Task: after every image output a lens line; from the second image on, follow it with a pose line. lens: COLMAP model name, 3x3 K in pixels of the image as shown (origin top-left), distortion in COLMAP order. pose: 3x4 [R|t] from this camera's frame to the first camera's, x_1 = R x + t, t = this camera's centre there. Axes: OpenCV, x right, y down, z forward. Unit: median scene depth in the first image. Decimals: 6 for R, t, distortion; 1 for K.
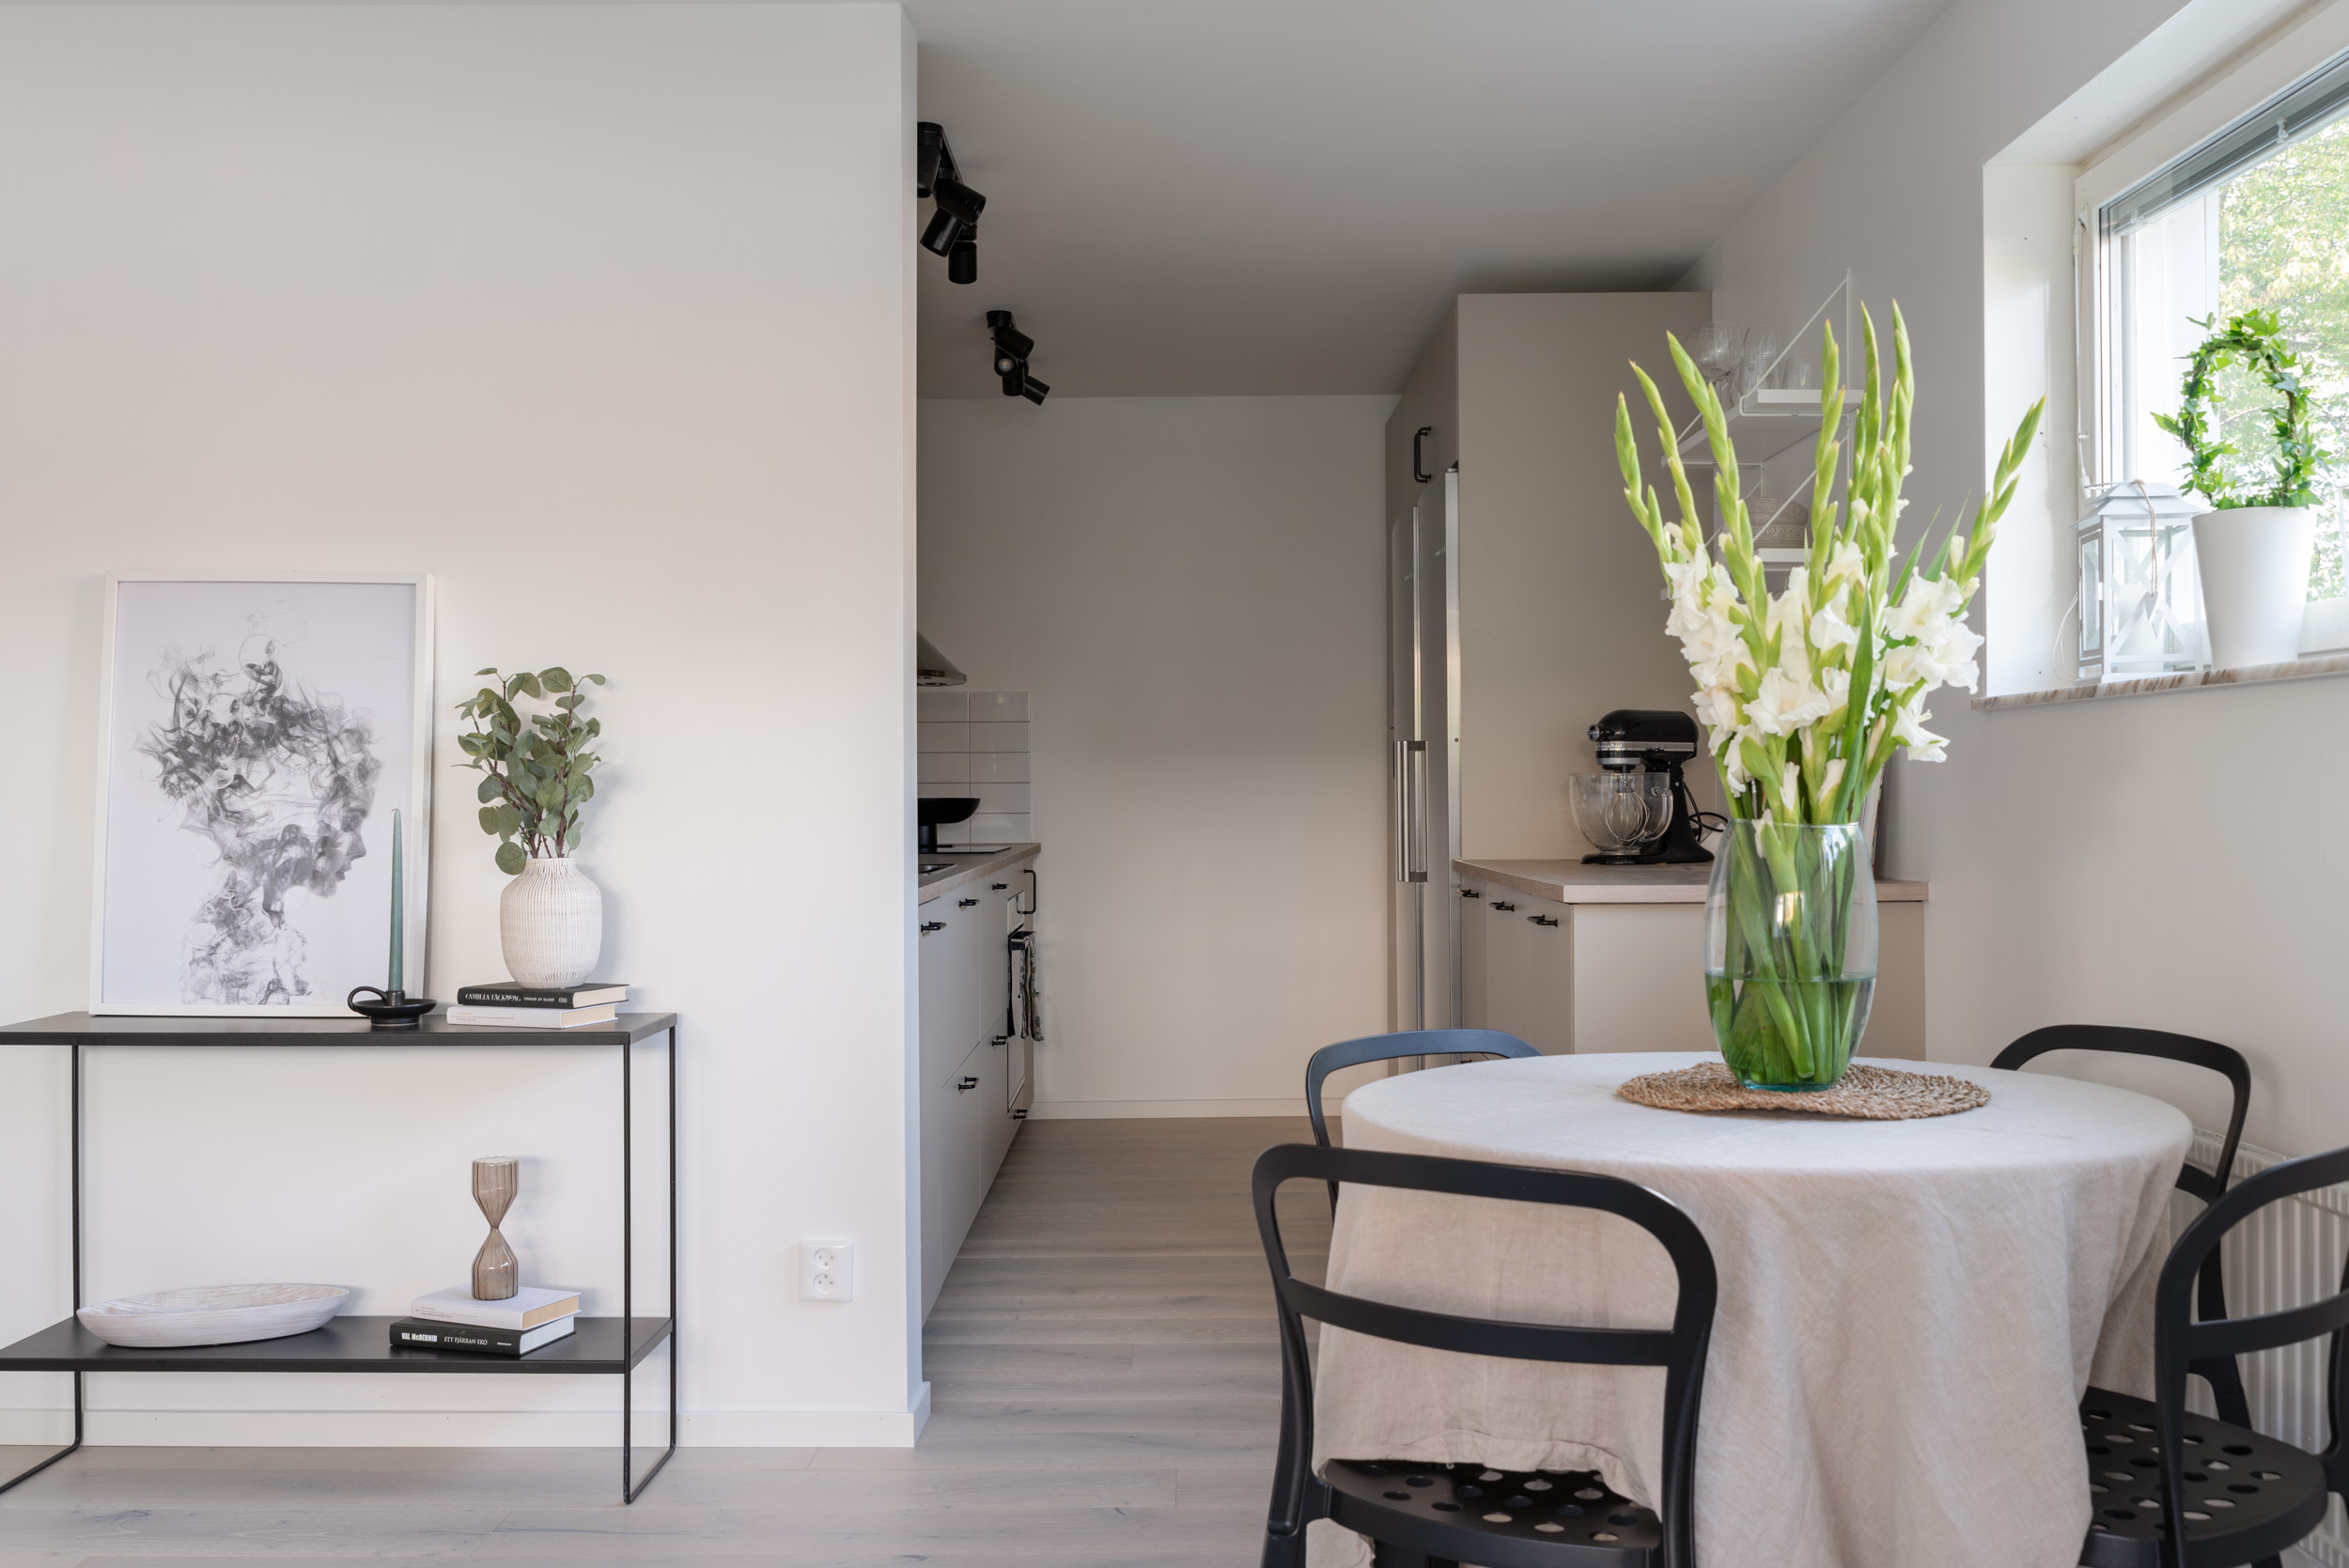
lens RADIAL K [[2110.1, 0, 1223.9], [0, 2110.1, 786.6], [0, 0, 1]] dist [-0.006624, -0.014309]
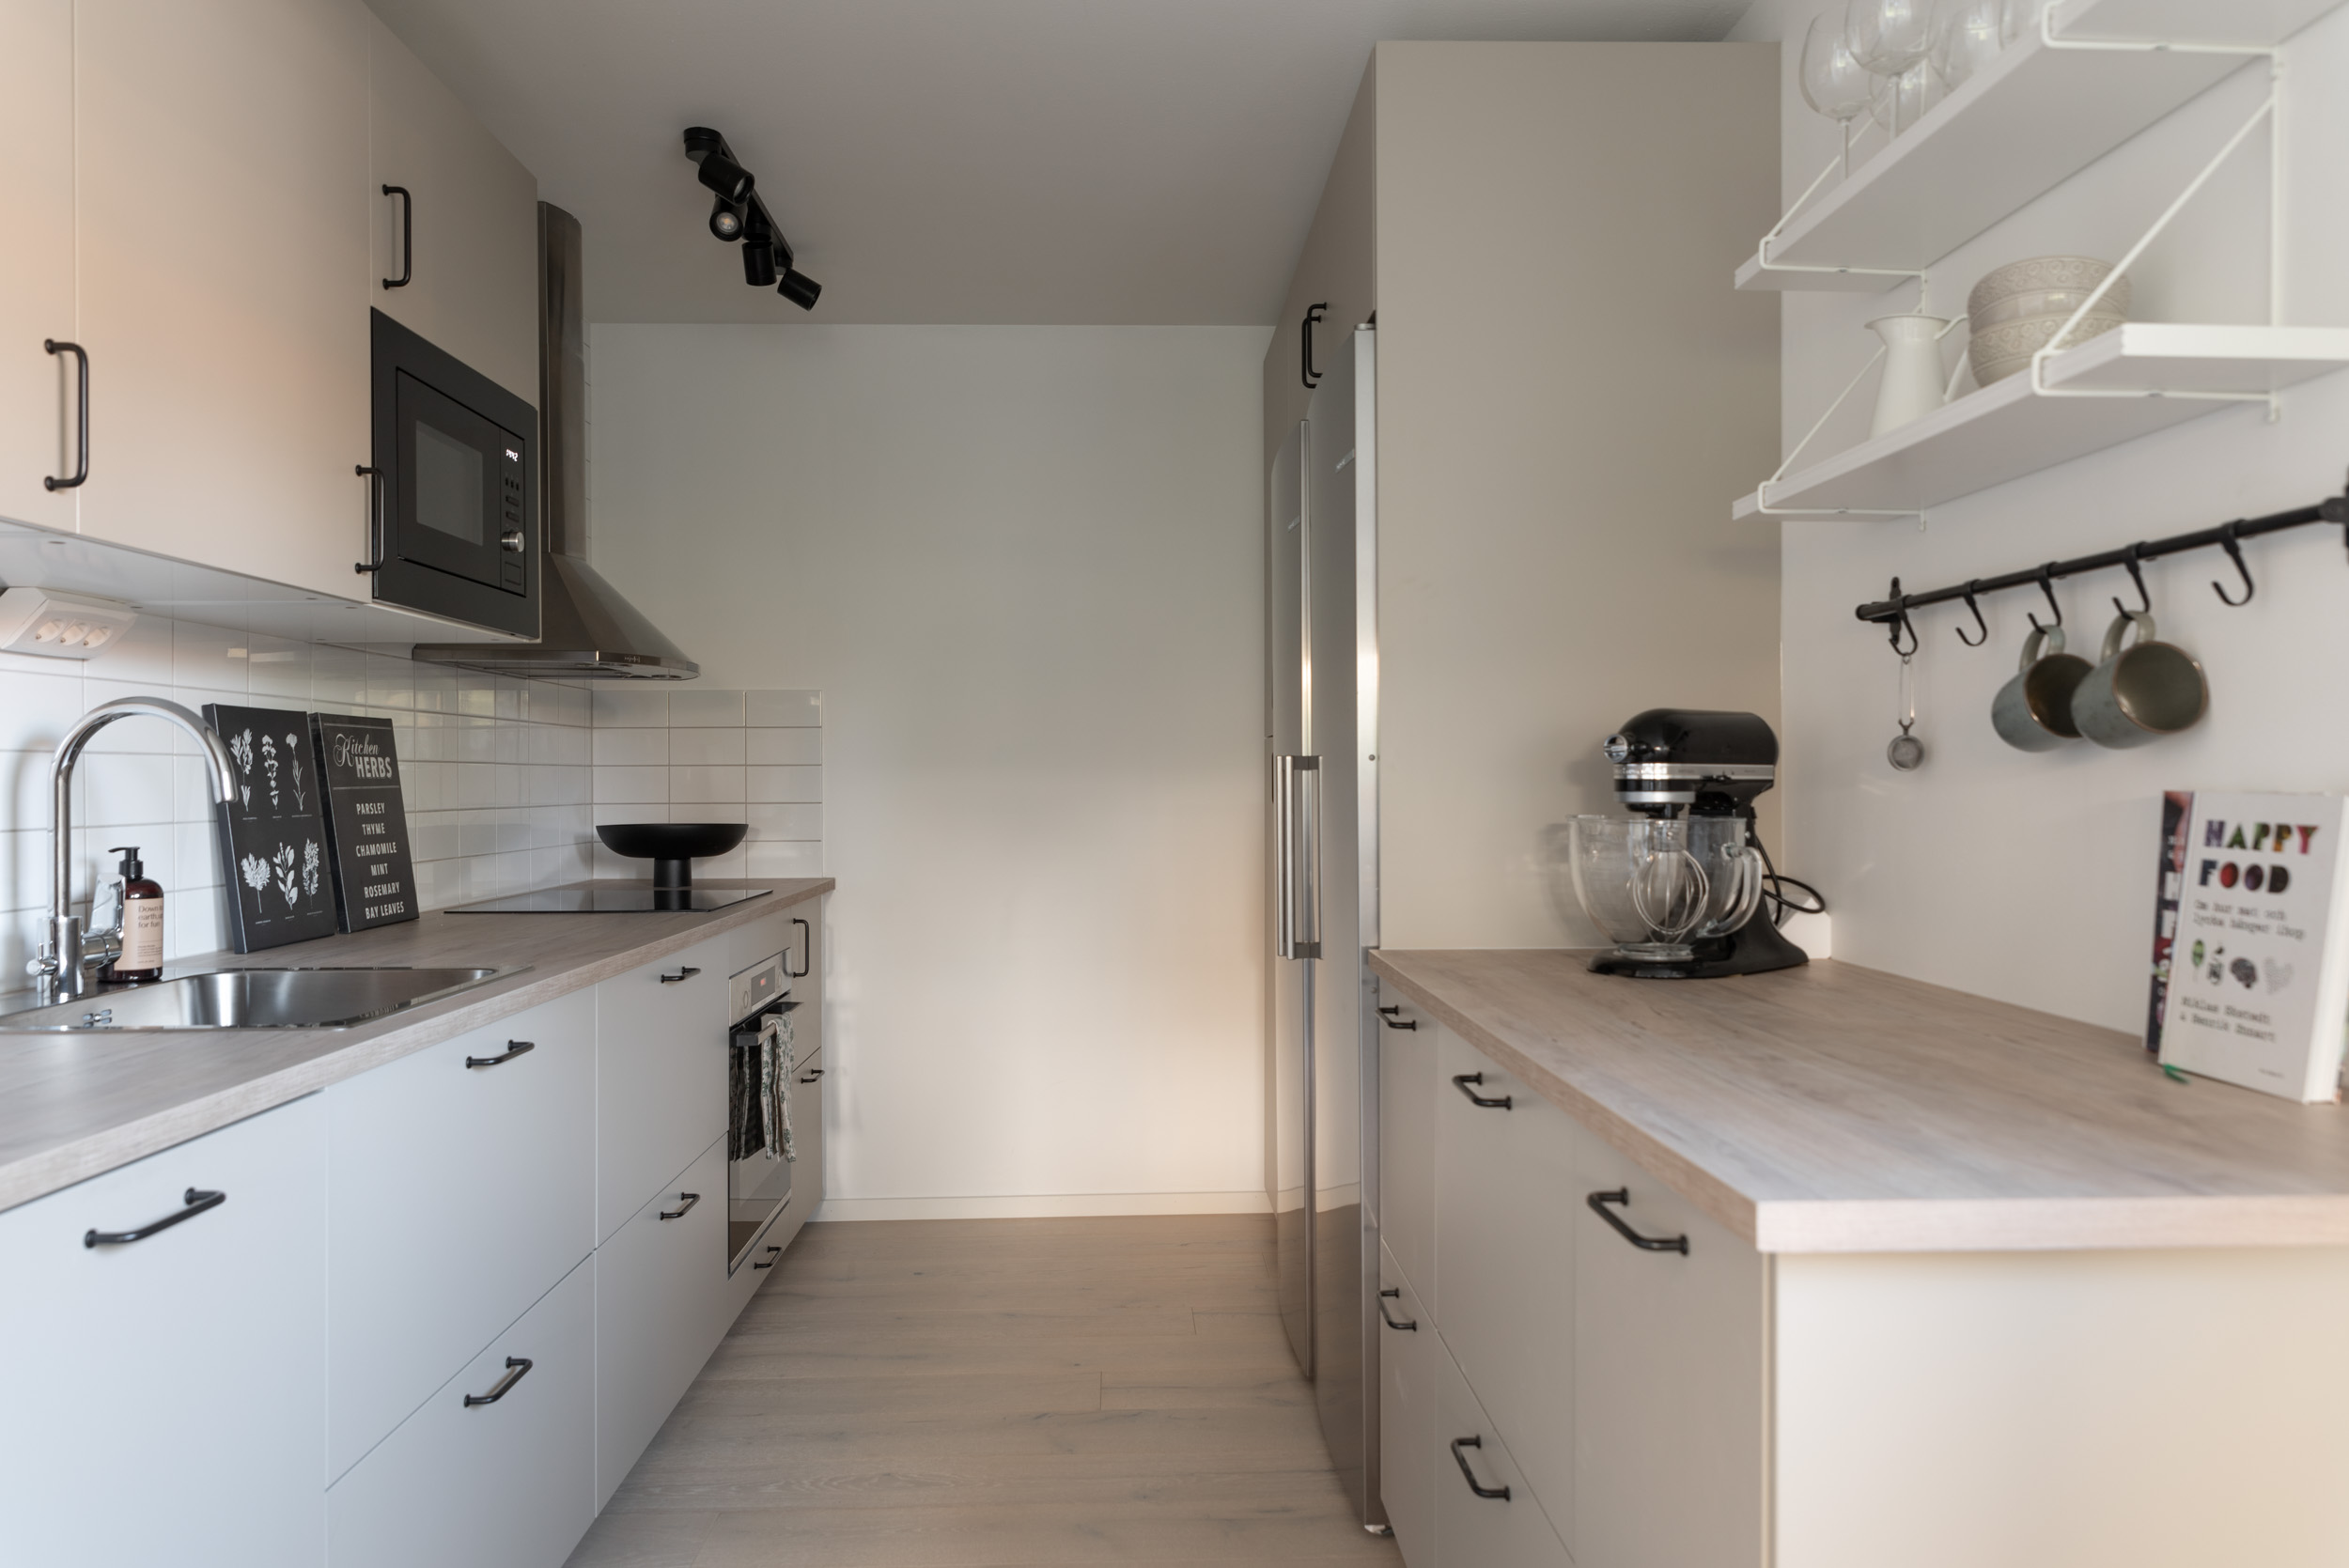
lens RADIAL K [[1604.3, 0, 1174.5], [0, 1604.3, 784.0], [0, 0, 1]] dist [0.004946, -0.000469]
pose [[0.999884, 0.001699, 0.015159, 0.066058], [-0.001776, 0.999986, 0.005068, -0.024645], [-0.015150, -0.005094, 0.999872, 0.775107]]
